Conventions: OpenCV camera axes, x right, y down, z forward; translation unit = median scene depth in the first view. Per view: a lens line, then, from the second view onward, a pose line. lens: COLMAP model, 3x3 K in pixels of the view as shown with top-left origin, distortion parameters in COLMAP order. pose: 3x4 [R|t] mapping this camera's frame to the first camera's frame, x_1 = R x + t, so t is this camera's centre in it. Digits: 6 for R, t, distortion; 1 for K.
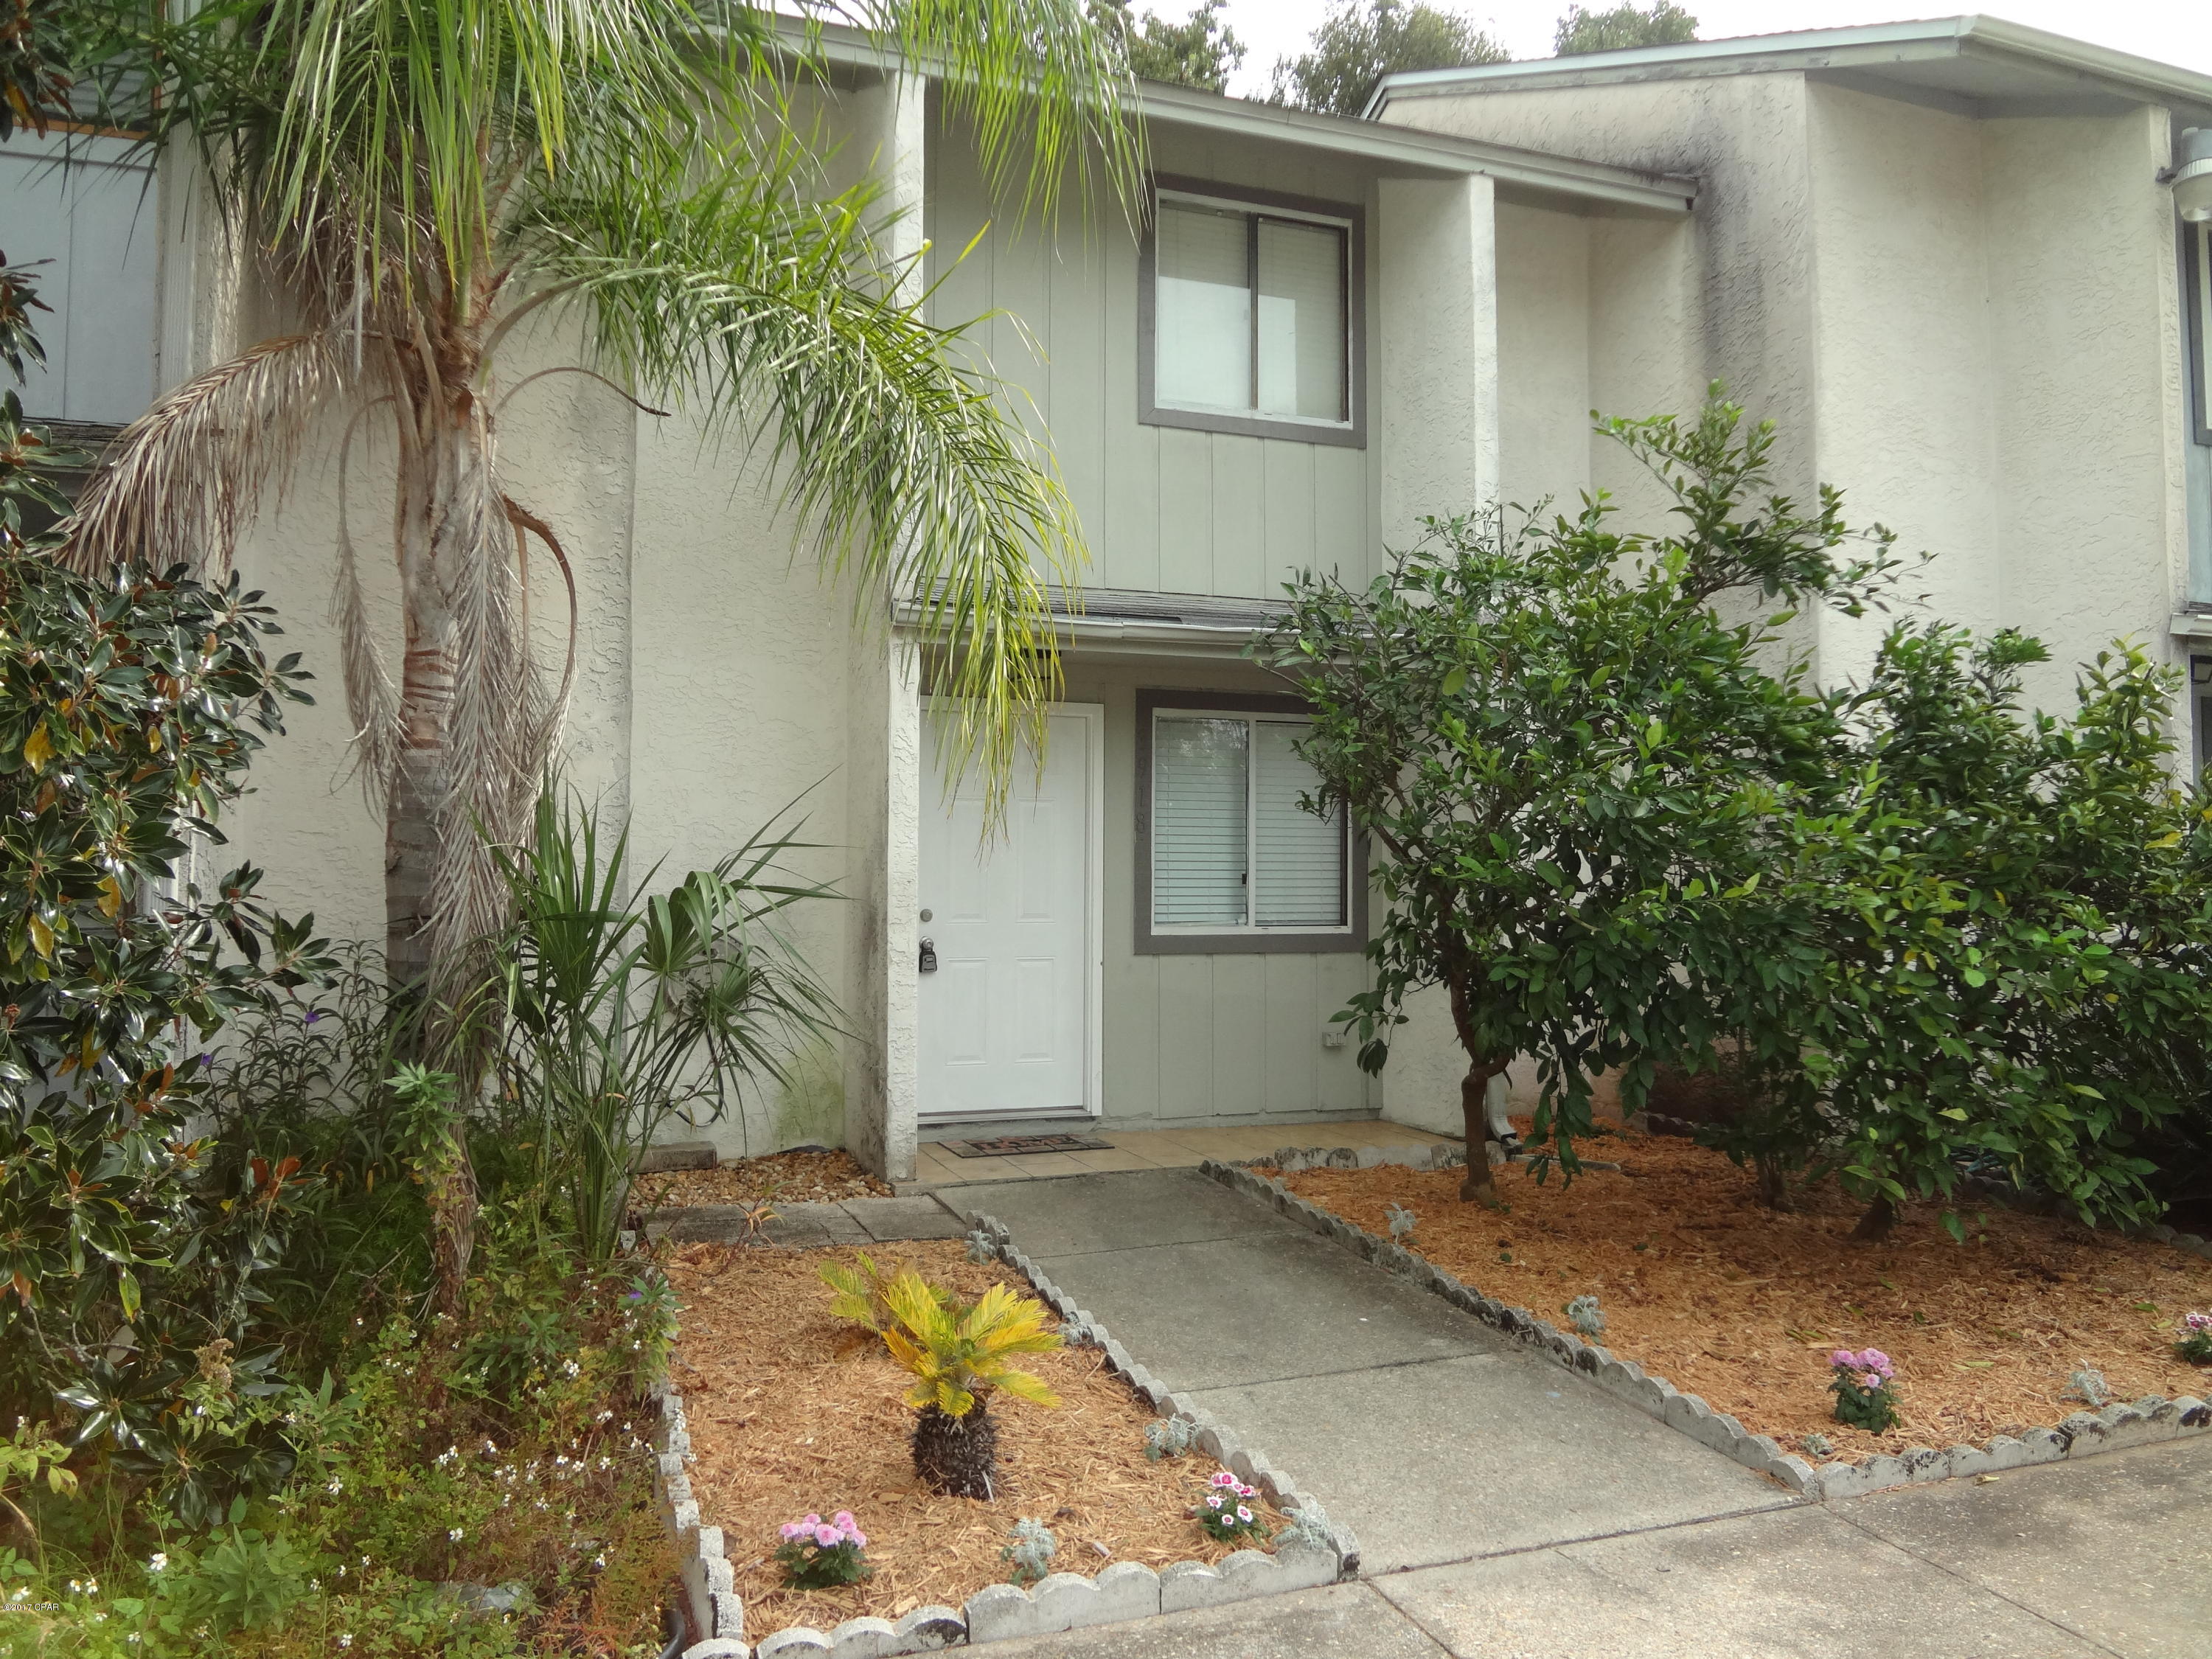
lens RADIAL K [[1656.7, 0, 1106.0], [0, 1656.7, 829.5], [0, 0, 1]] dist [-0.042865, 0.005489]
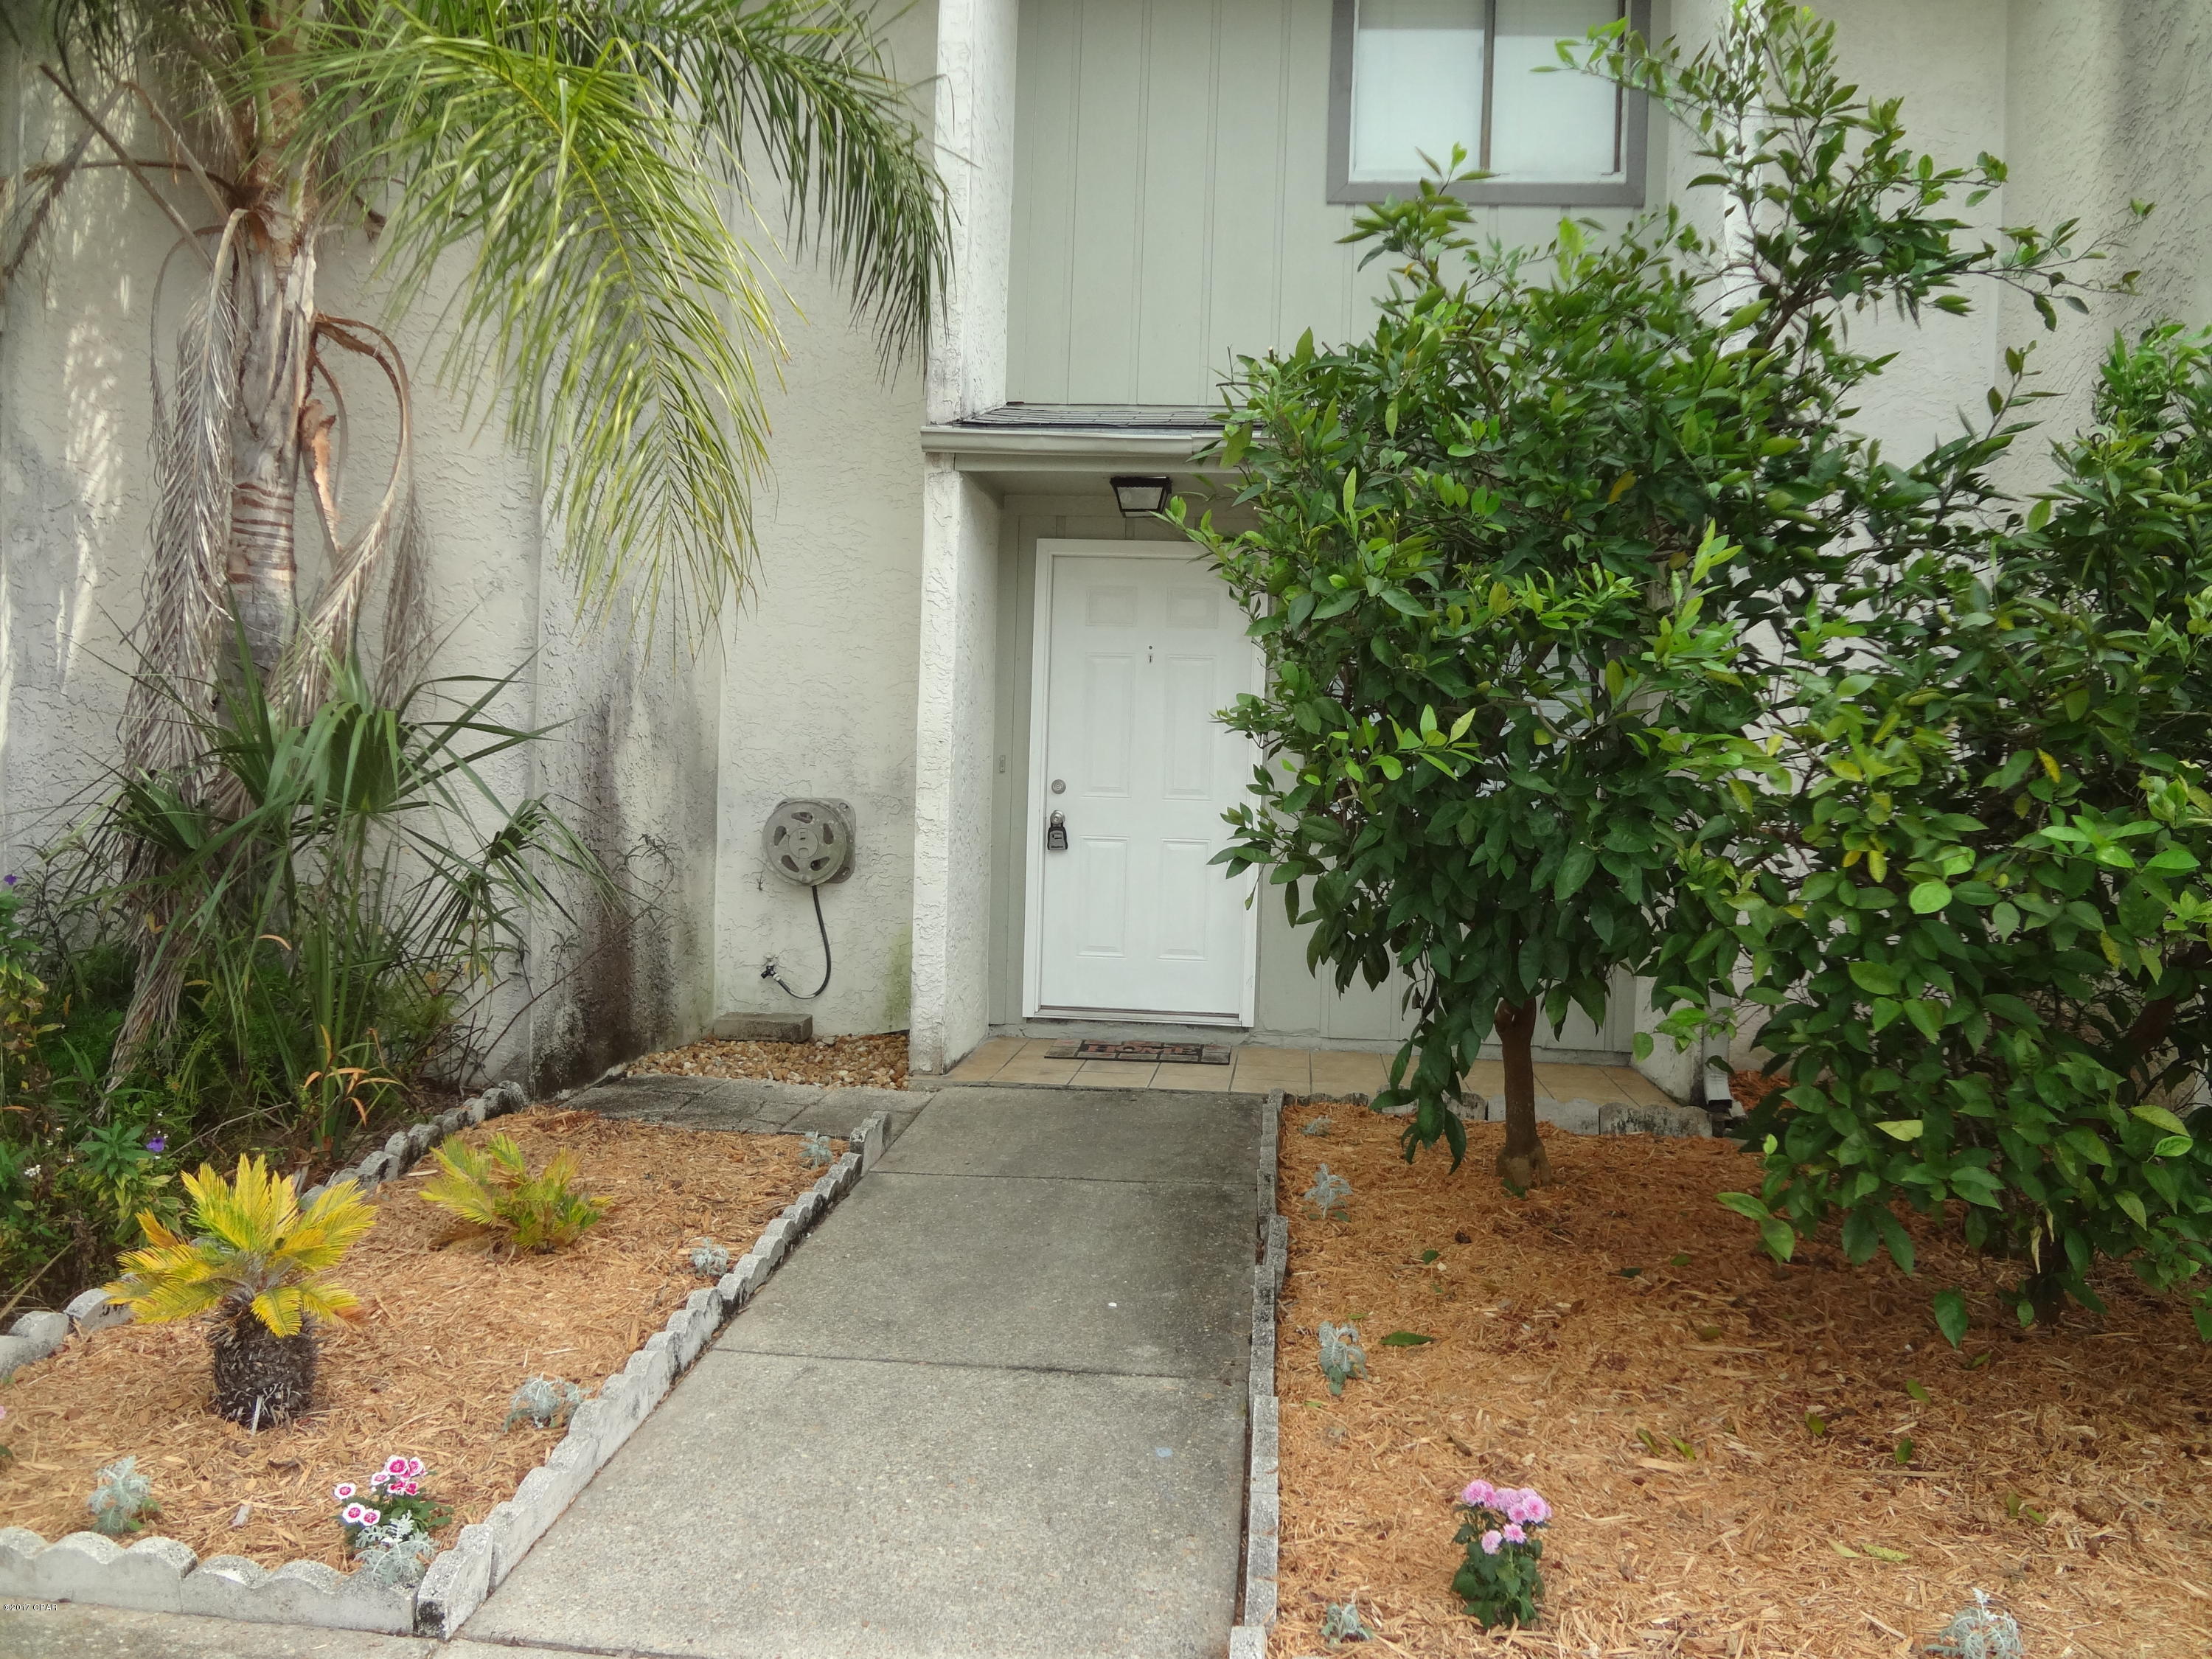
lens RADIAL K [[1648.4, 0, 1106.6], [0, 1648.4, 835.6], [0, 0, 1]] dist [-0.042205, 0.009235]
pose [[0.898422, 0.040310, -0.437278, 0.353932], [-0.013322, 0.997822, 0.064612, 0.023455], [0.438930, -0.052224, 0.897002, 0.243576]]
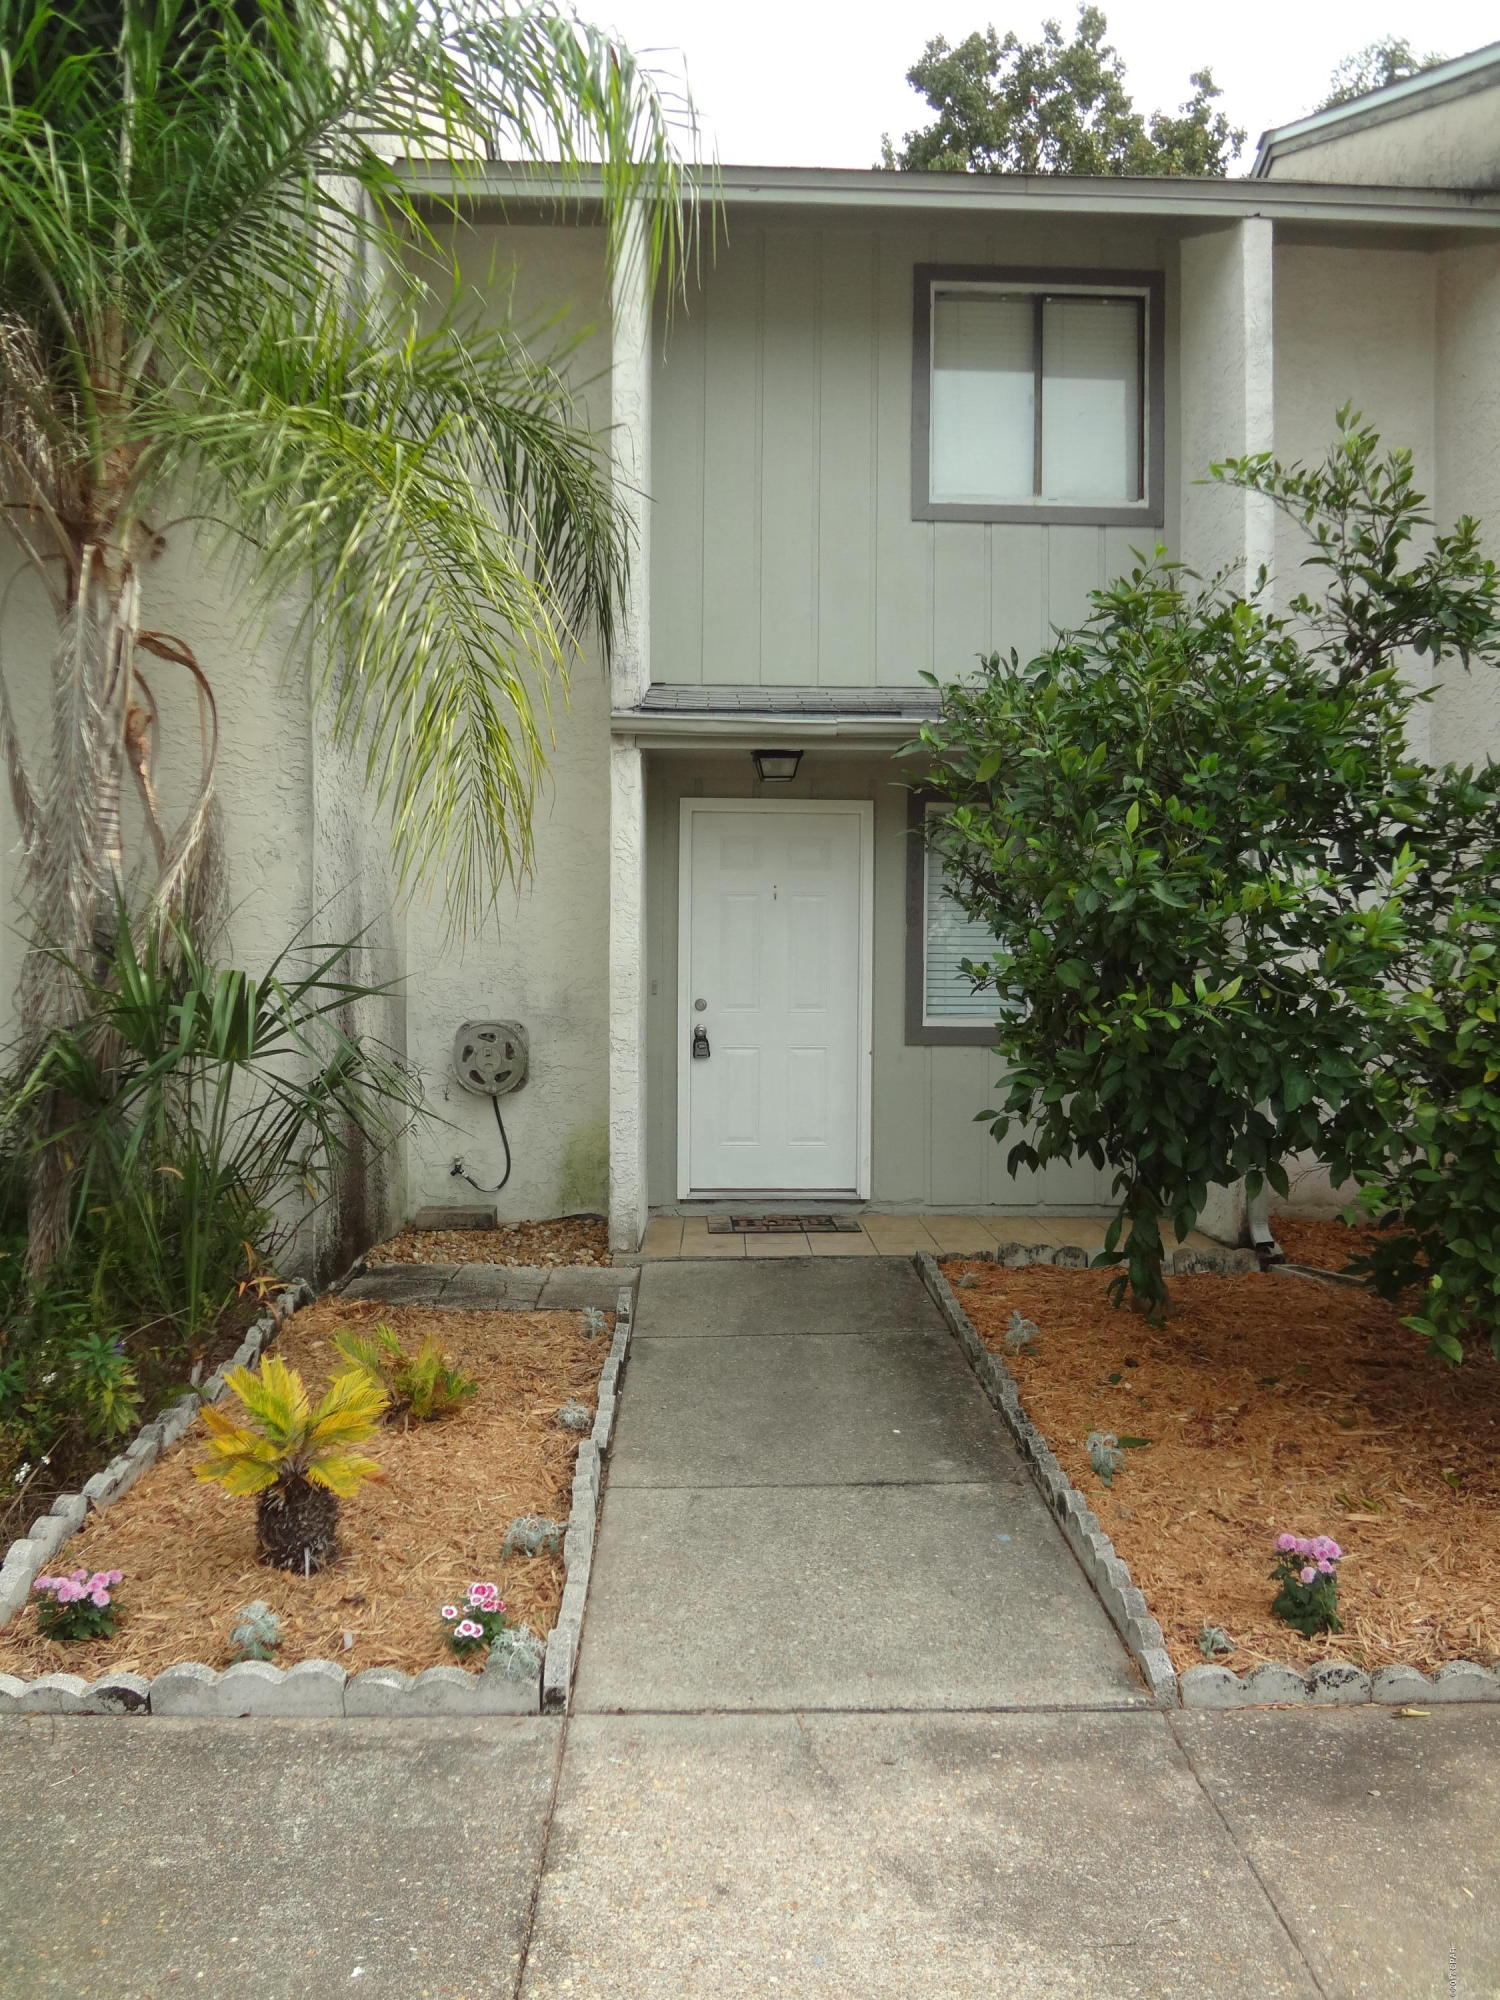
lens RADIAL K [[1487.5, 0, 738.0], [0, 1487.5, 997.9], [0, 0, 1]] dist [-0.049660, 0.010041]
pose [[0.947629, 0.010269, -0.319209, 0.254972], [0.007047, 0.998567, 0.053043, -0.003765], [0.319296, -0.052514, 0.946199, 0.116660]]
